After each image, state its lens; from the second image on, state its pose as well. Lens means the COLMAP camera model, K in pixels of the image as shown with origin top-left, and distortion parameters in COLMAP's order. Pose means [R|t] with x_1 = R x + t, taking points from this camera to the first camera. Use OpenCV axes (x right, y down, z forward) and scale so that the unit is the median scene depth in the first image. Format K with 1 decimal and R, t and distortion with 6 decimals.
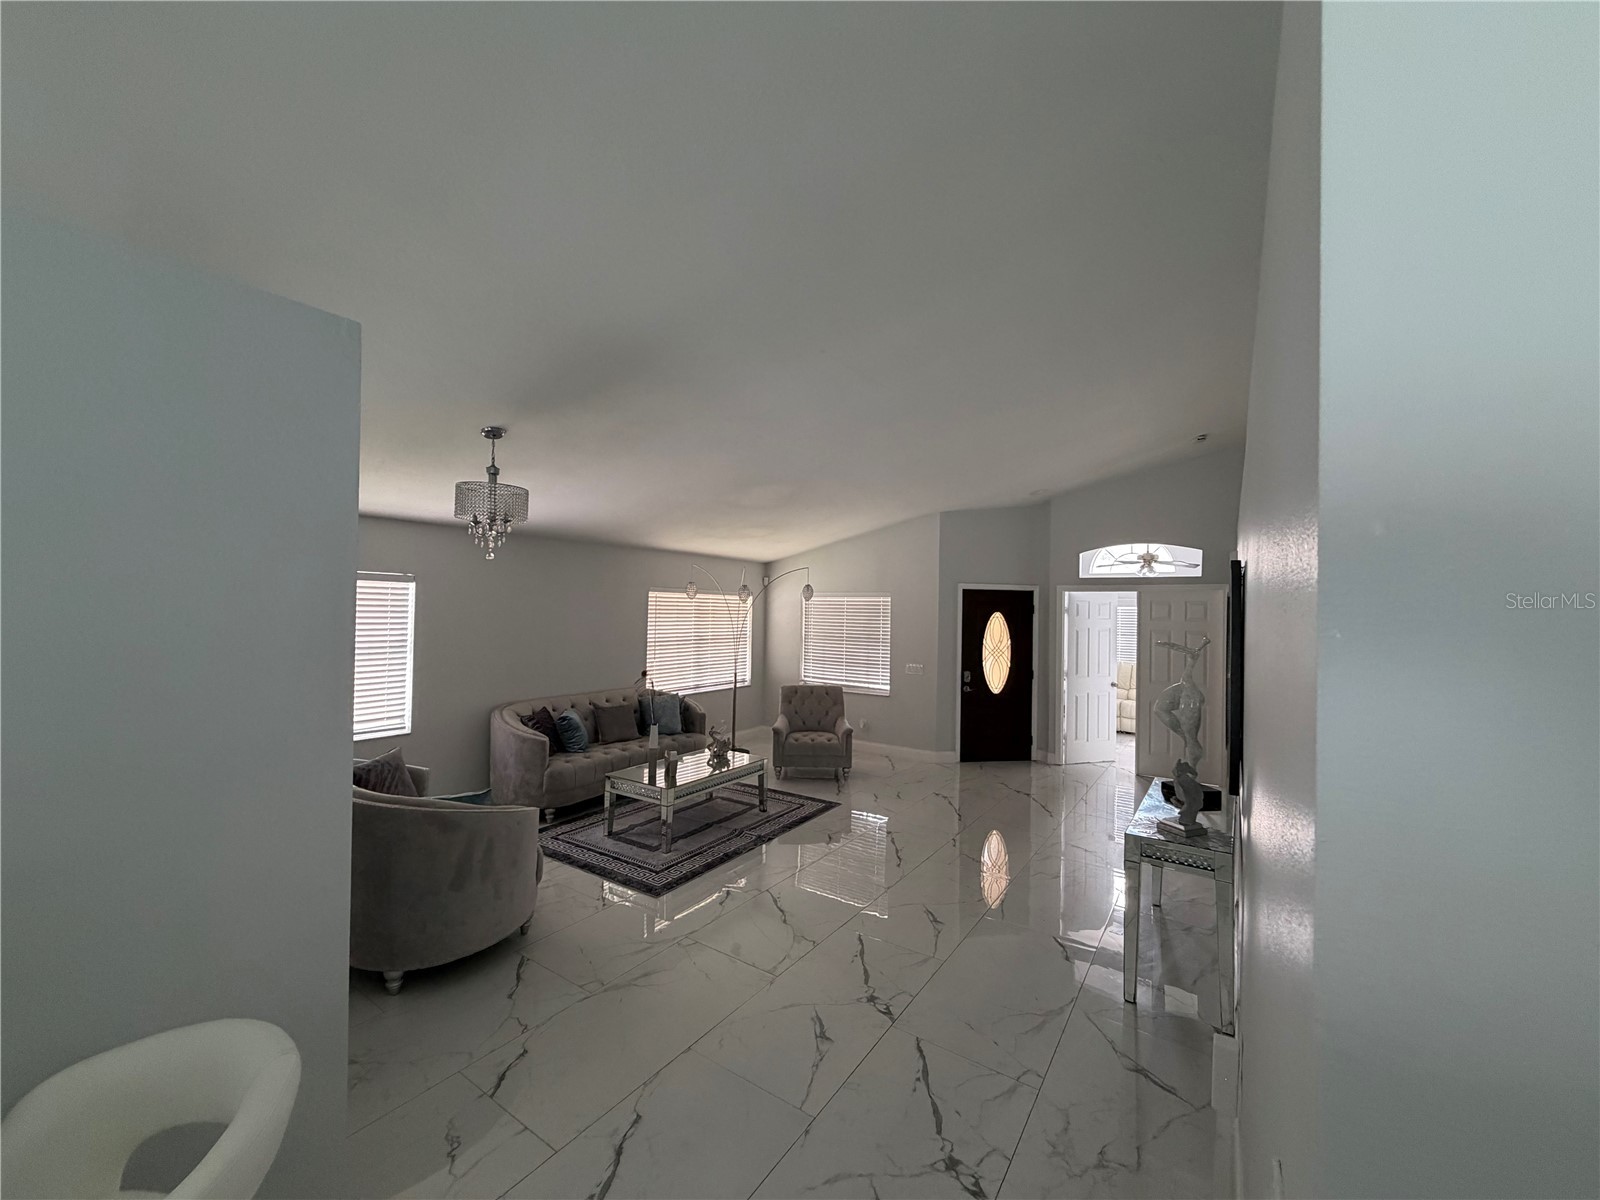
lens RADIAL K [[636.5, 0, 799.0], [0, 636.5, 603.4], [0, 0, 1]] dist [-0.001104, -0.000150]
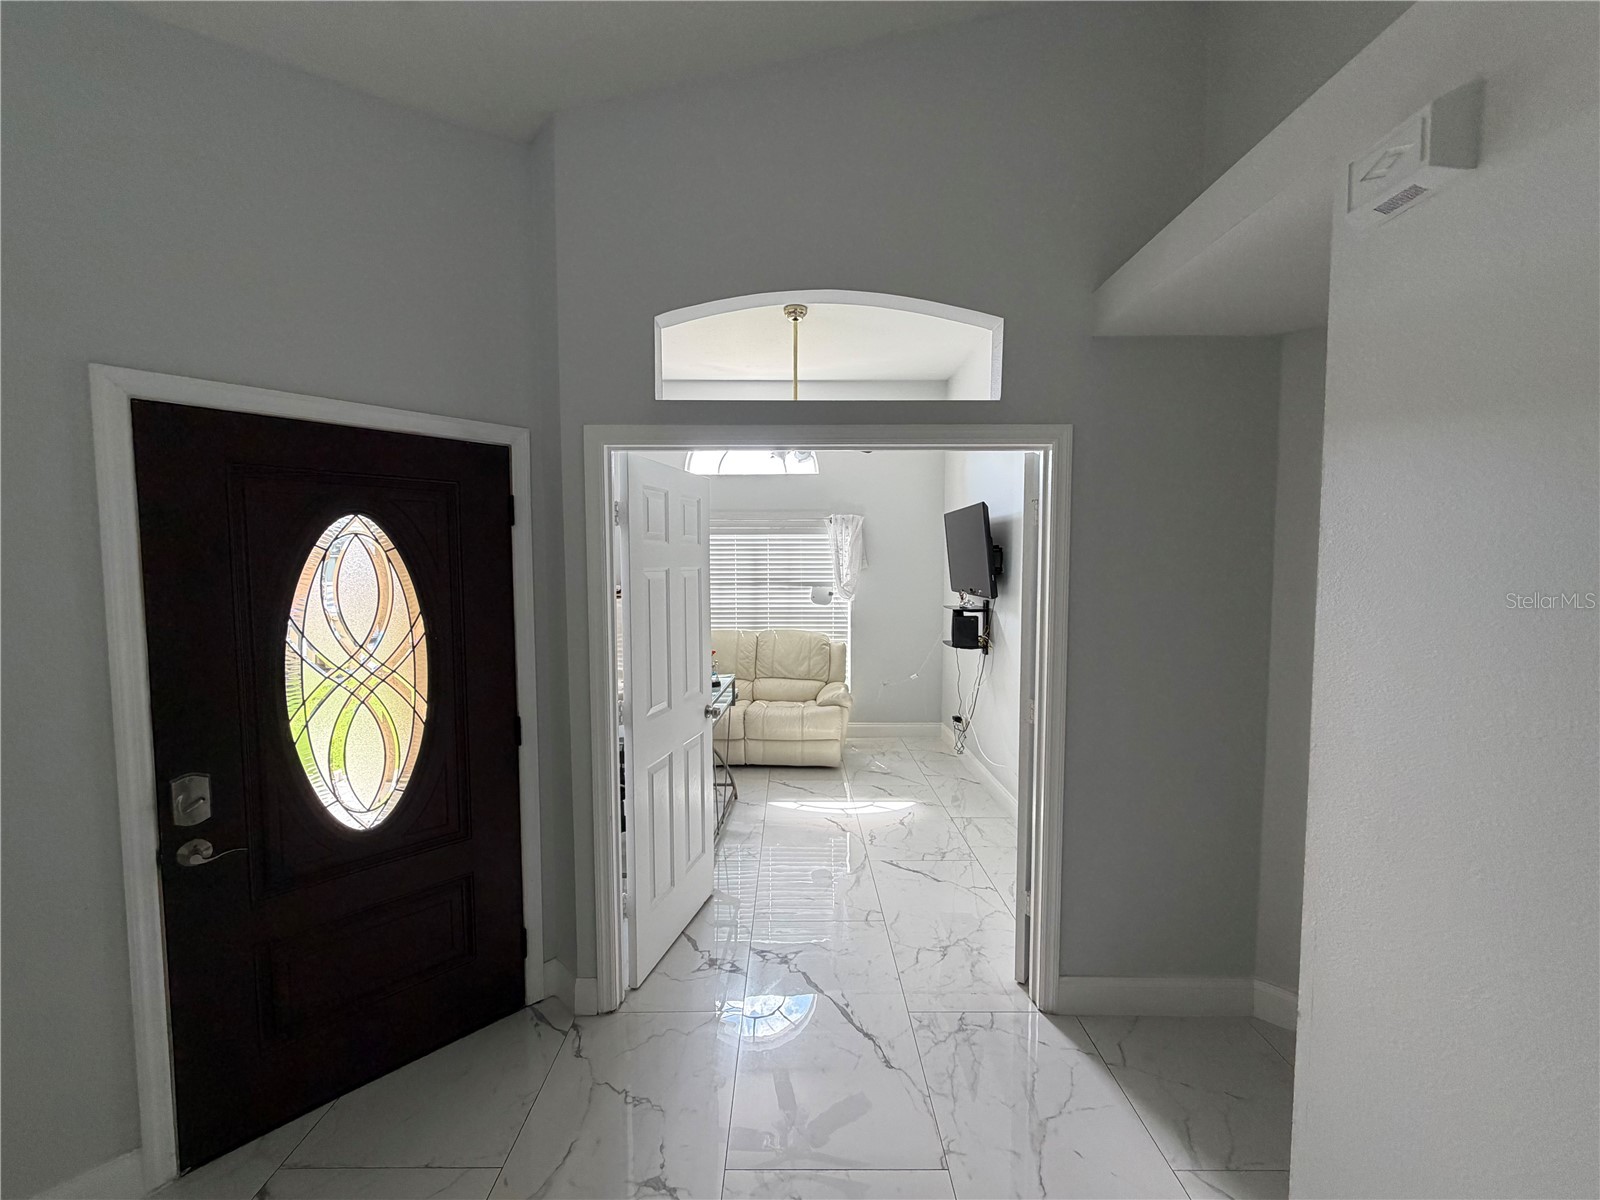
lens RADIAL K [[636.5, 0, 796.8], [0, 636.5, 610.7], [0, 0, 1]] dist [-0.001104, -0.000150]
pose [[0.822327, -0.060166, 0.565825, 0.319559], [0.005751, 0.995222, 0.097467, 0.028703], [-0.568986, -0.076896, 0.818744, 0.708444]]
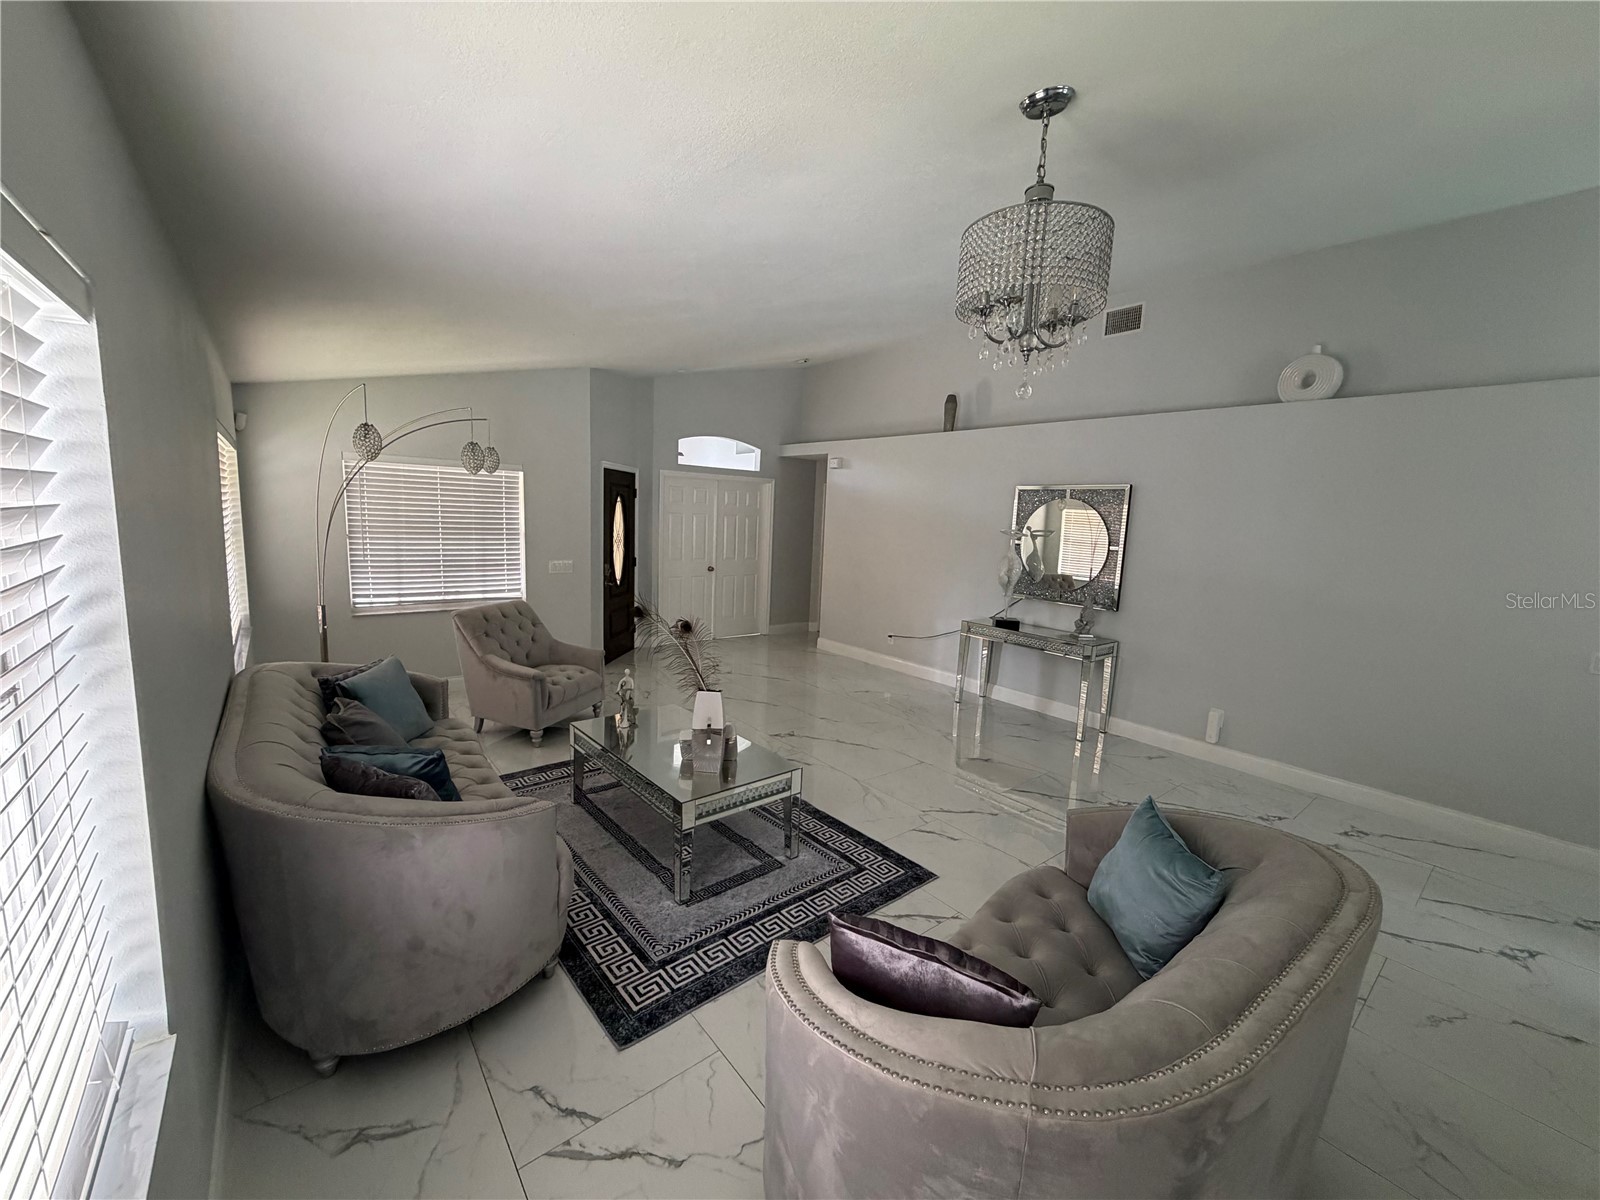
lens RADIAL K [[636.5, 0, 803.5], [0, 636.5, 600.4], [0, 0, 1]] dist [-0.001104, -0.000150]
pose [[0.274168, -0.135565, 0.952079, -0.505555], [-0.051716, 0.986503, 0.155359, 0.007788], [-0.960290, -0.091832, 0.263457, 0.513039]]
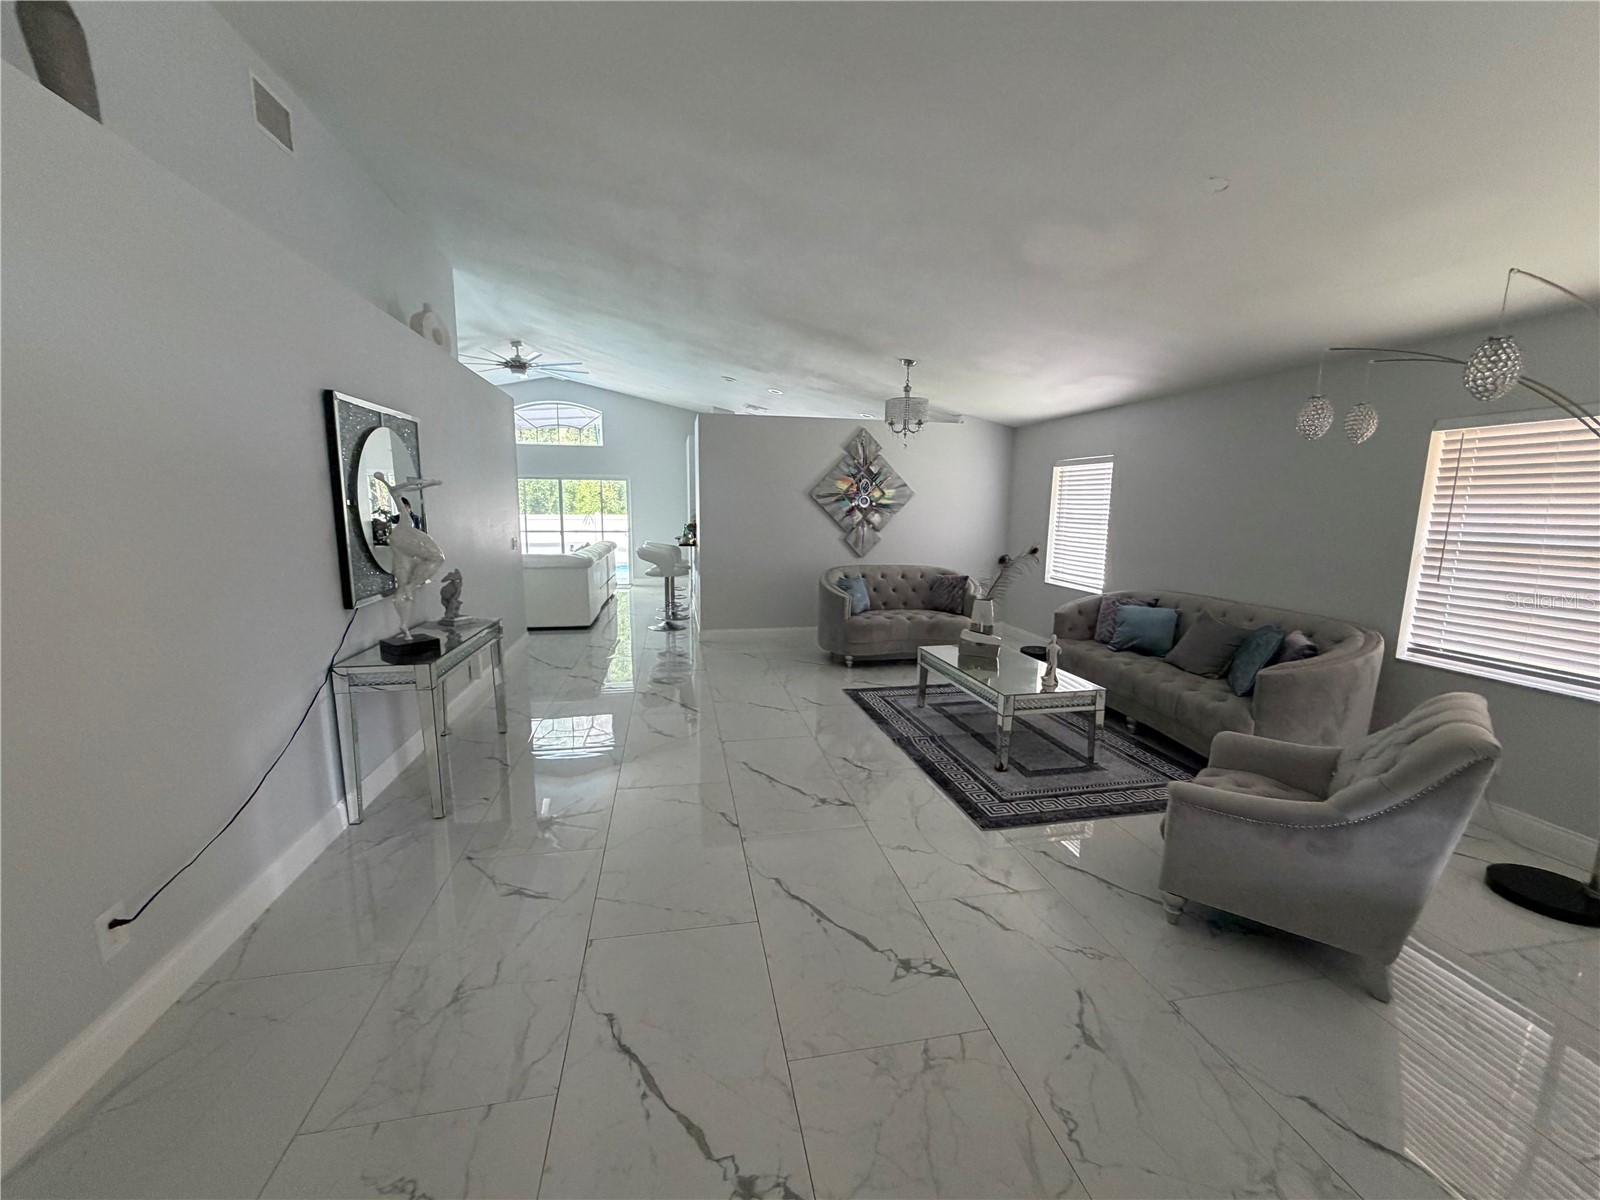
lens RADIAL K [[636.5, 0, 798.6], [0, 636.5, 600.1], [0, 0, 1]] dist [-0.001104, -0.000150]
pose [[-0.695457, 0.079133, -0.714197, 0.415092], [-0.025584, 0.990561, 0.134667, 0.048487], [0.718112, 0.111927, -0.686868, 0.962419]]
